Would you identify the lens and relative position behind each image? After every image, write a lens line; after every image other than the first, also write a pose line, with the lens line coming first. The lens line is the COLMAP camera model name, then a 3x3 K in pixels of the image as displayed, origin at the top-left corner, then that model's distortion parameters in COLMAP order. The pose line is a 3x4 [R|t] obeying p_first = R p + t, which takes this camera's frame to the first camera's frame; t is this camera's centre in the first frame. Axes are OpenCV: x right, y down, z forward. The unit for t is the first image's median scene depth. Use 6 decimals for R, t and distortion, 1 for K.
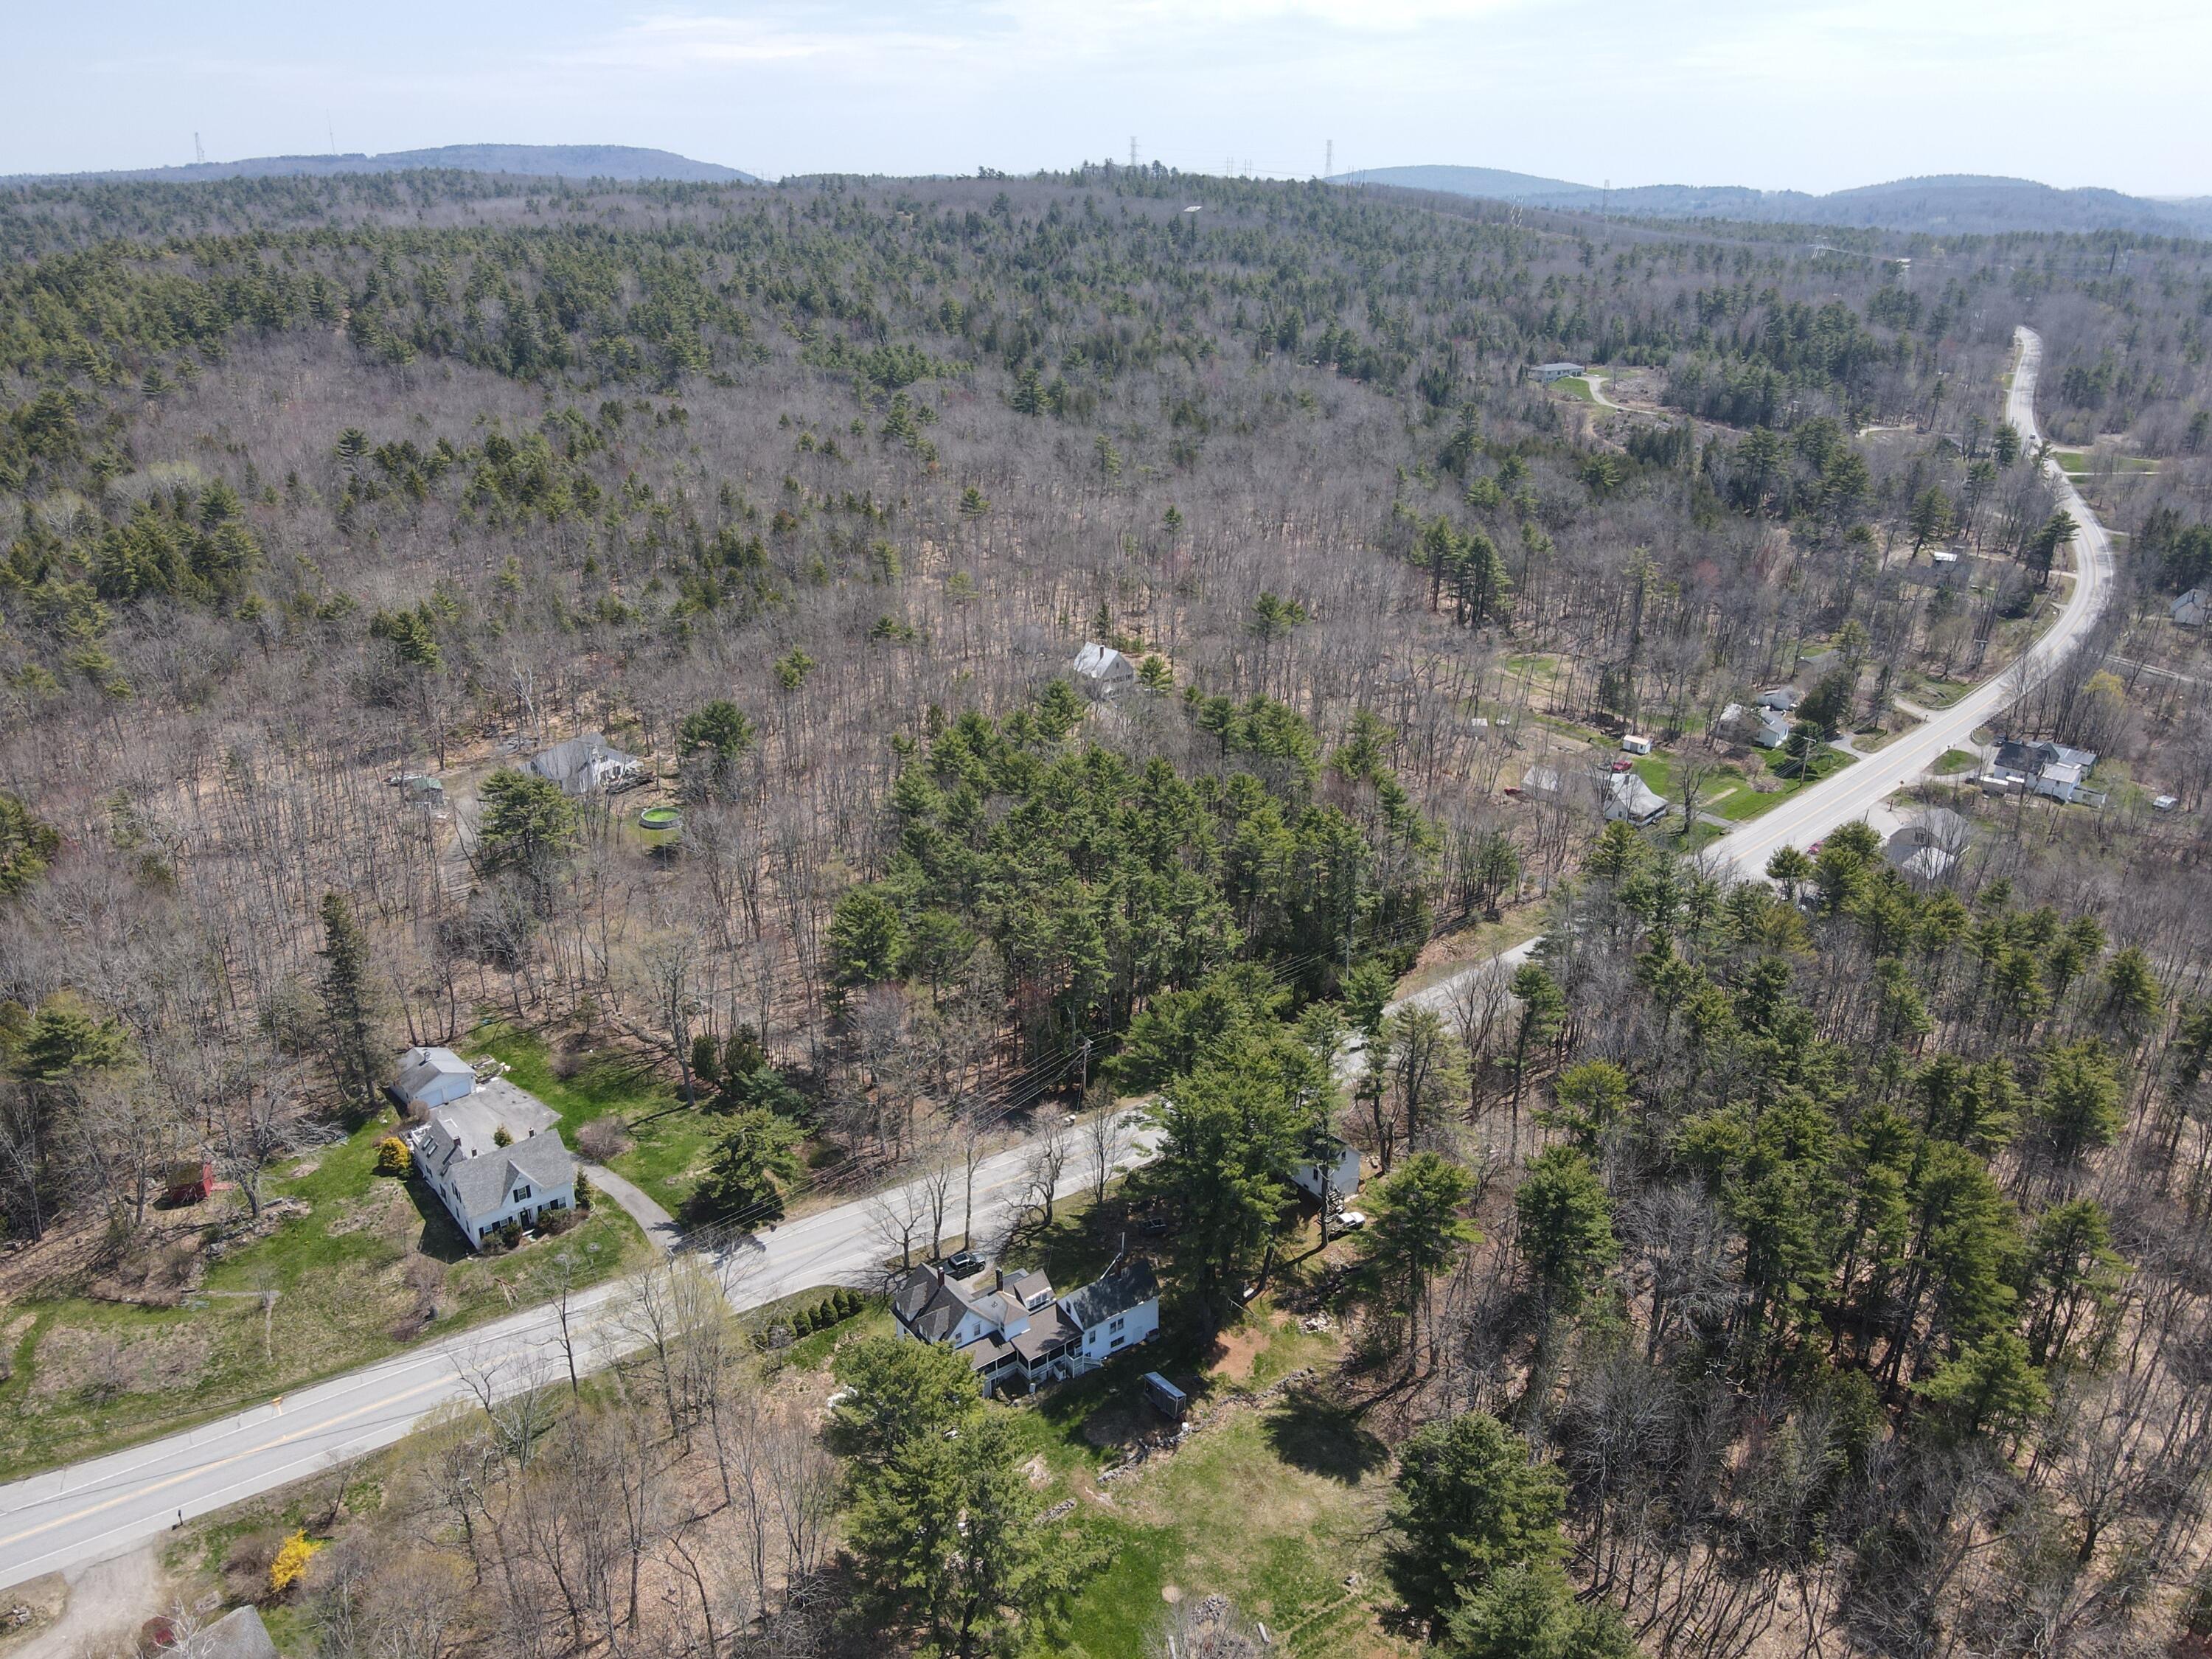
lens RADIAL K [[1625.7, 0, 1106.0], [0, 1625.7, 829.5], [0, 0, 1]] dist [0.013587, 0.015062]
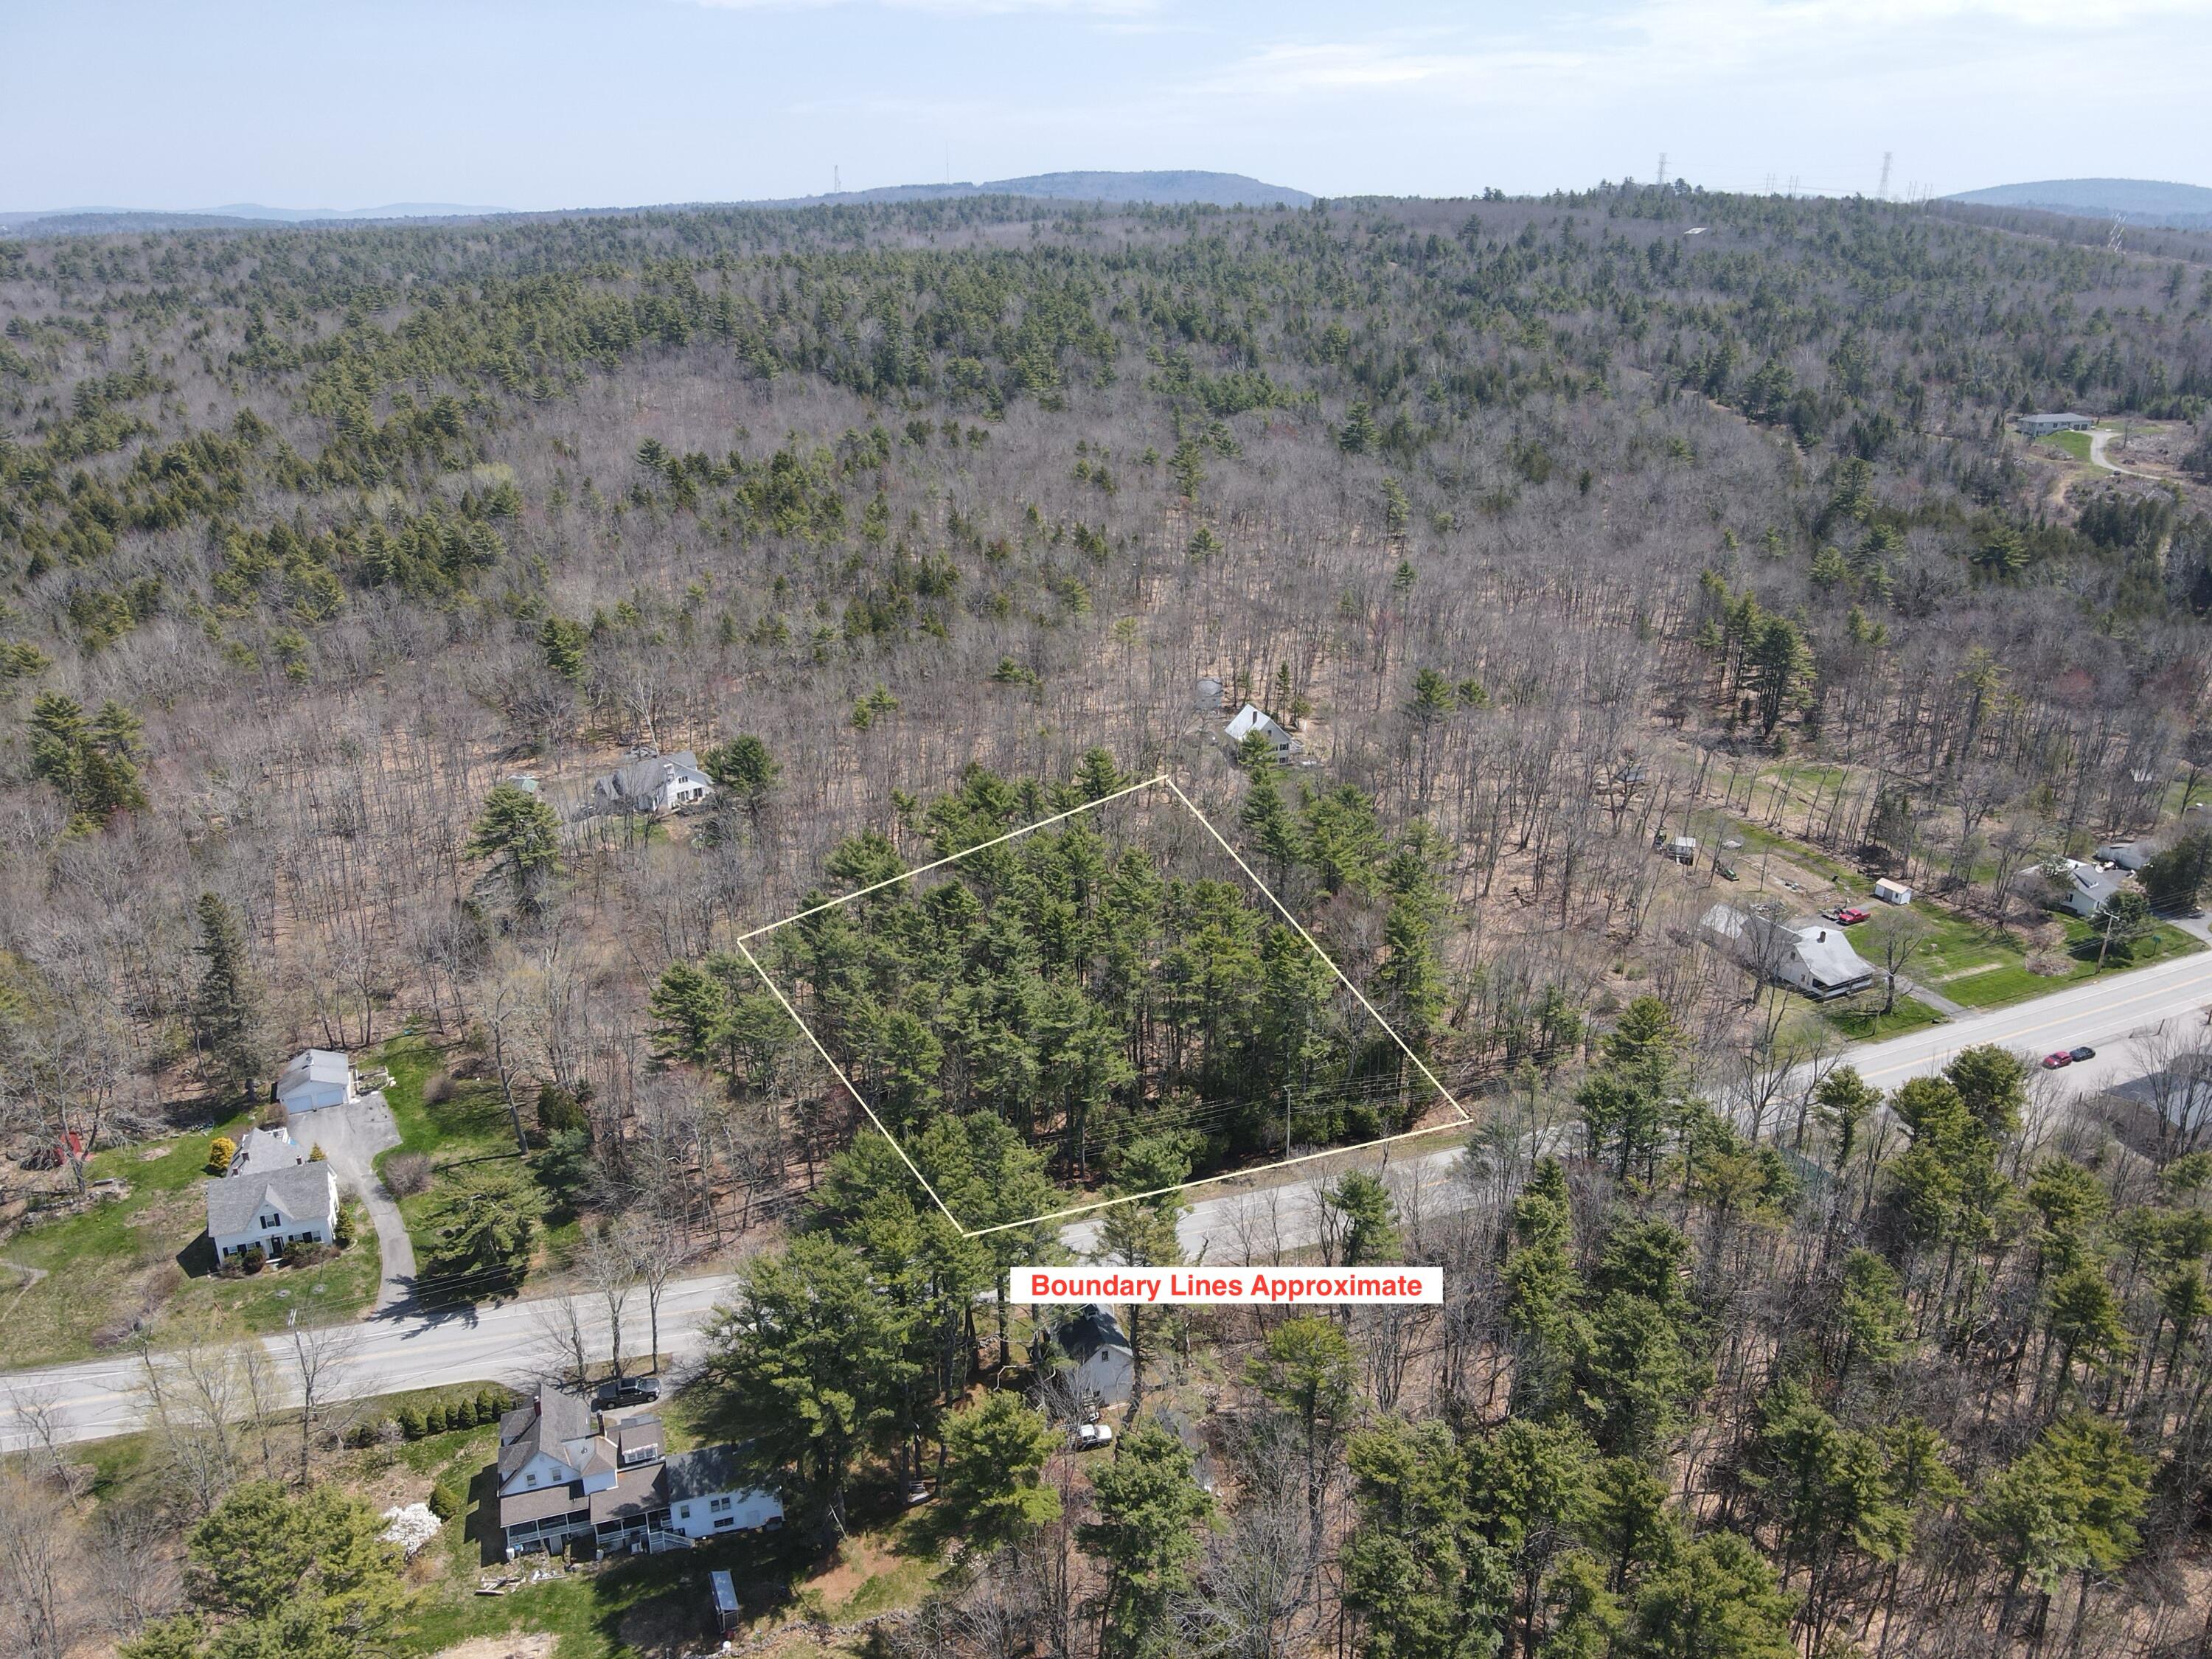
lens RADIAL K [[1625.7, 0, 1106.0], [0, 1625.7, 829.5], [0, 0, 1]] dist [0.013587, 0.015062]
pose [[0.942932, 0.116514, -0.311934, 0.217558], [-0.120038, 0.992737, 0.007951, -0.044492], [0.310595, 0.029947, 0.950070, 0.108395]]
